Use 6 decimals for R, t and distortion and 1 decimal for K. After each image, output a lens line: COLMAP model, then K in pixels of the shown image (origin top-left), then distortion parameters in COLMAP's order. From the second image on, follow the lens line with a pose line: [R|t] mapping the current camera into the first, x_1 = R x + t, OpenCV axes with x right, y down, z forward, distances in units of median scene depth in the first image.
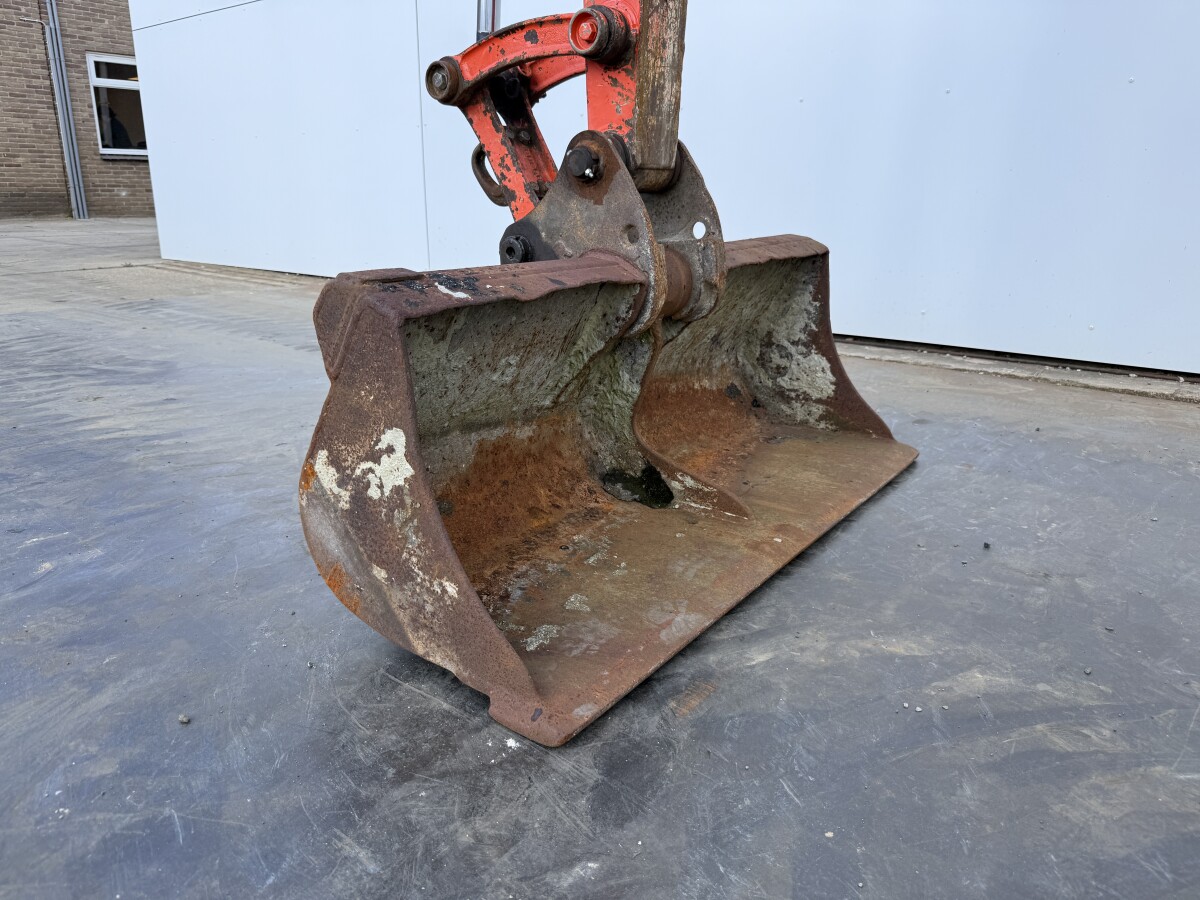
lens RADIAL K [[848.1, 0, 603.3], [0, 848.1, 446.5], [0, 0, 1]] dist [0.069228, -0.106401]
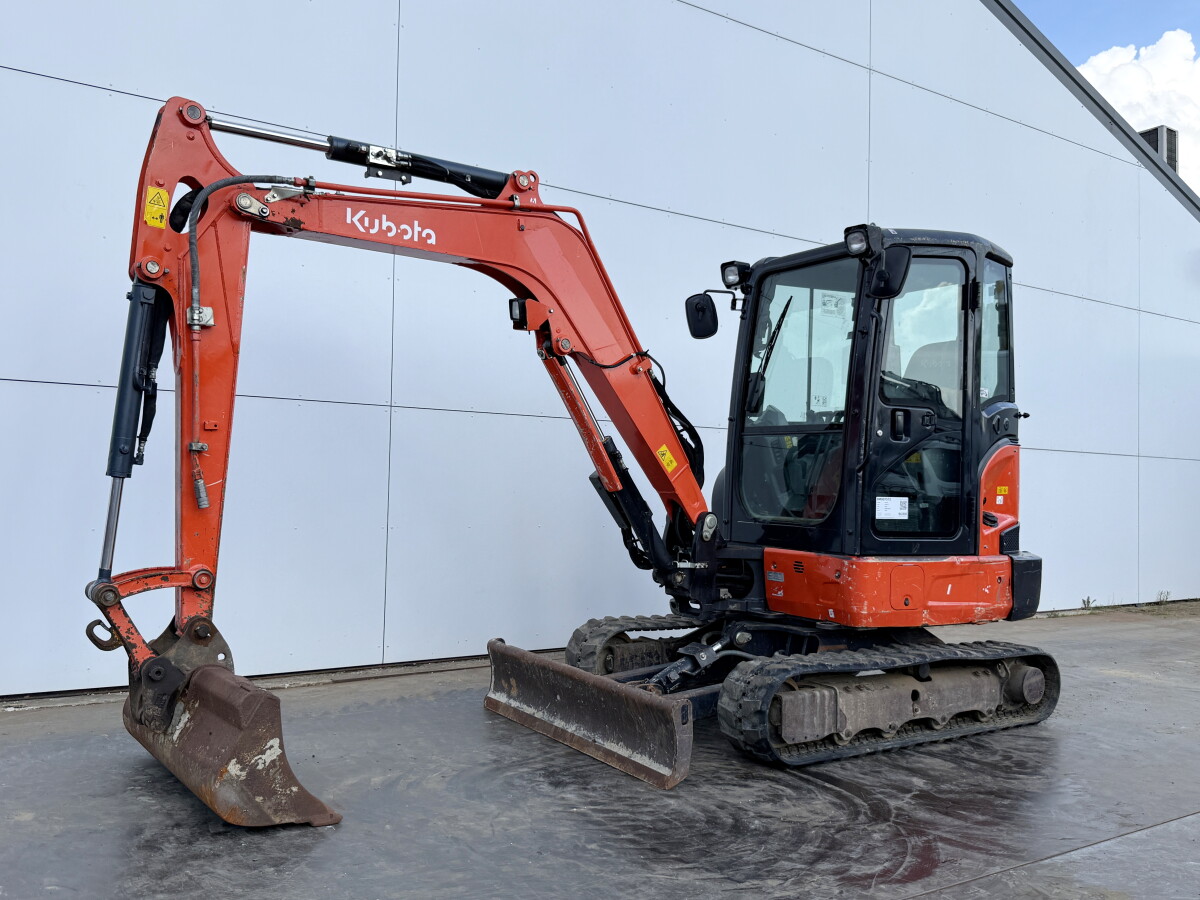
lens RADIAL K [[1004.1, 0, 590.8], [0, 1004.1, 446.2], [0, 0, 1]] dist [0.137214, -0.288411]
pose [[0.303281, 0.039944, 0.952064, -2.211237], [0.253071, 0.959865, -0.120888, -0.192122], [-0.918682, 0.277602, 0.281000, -0.849271]]
